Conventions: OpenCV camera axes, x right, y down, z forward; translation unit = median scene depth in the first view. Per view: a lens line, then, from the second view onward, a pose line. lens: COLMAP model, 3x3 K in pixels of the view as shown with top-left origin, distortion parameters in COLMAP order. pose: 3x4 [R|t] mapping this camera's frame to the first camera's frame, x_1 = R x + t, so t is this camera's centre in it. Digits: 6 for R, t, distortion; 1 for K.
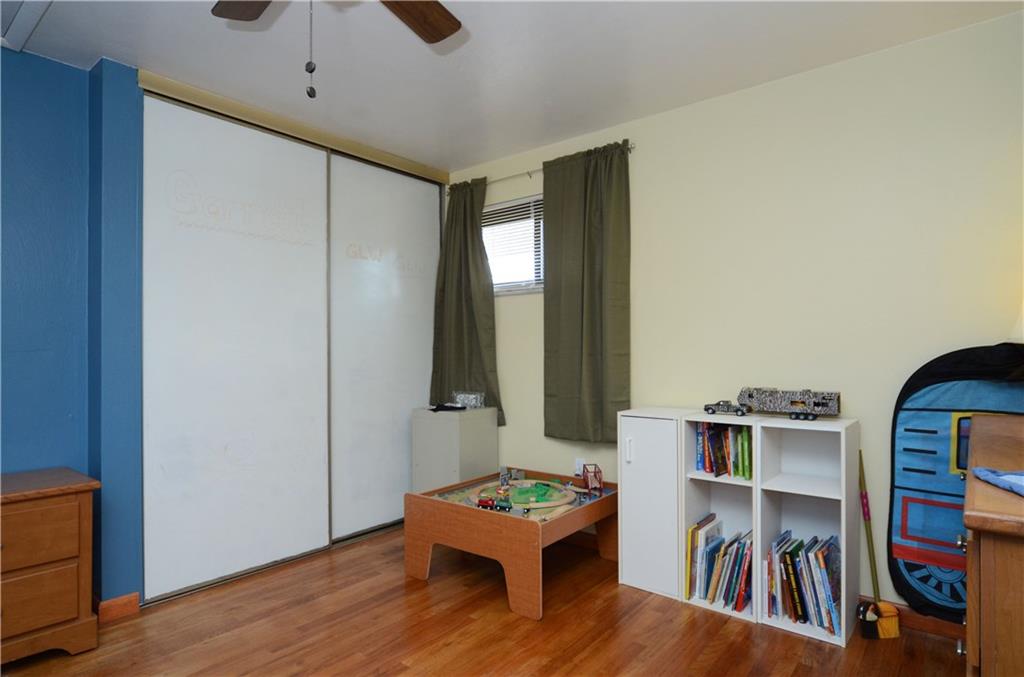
lens RADIAL K [[559.6, 0, 508.3], [0, 559.6, 348.3], [0, 0, 1]] dist [-0.002156, 0.004862]
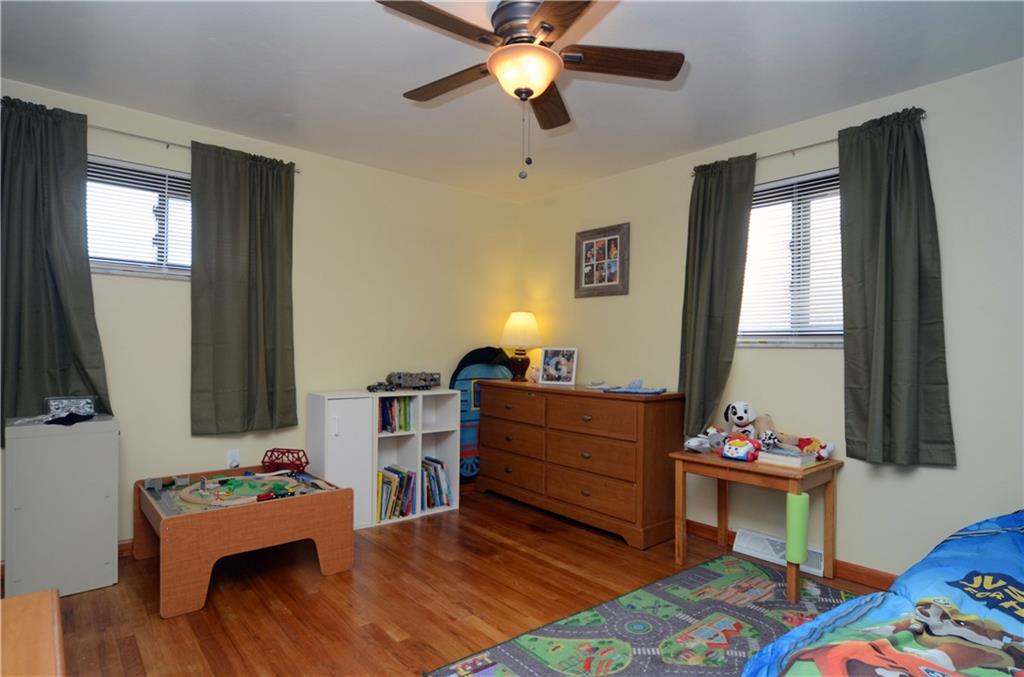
lens RADIAL K [[559.6, 0, 508.3], [0, 559.6, 342.1], [0, 0, 1]] dist [-0.002156, 0.004862]
pose [[0.178404, 0.026122, 0.983610, -1.008974], [-0.017686, 0.999571, -0.023339, 0.018234], [-0.983798, -0.013232, 0.178790, 0.424710]]
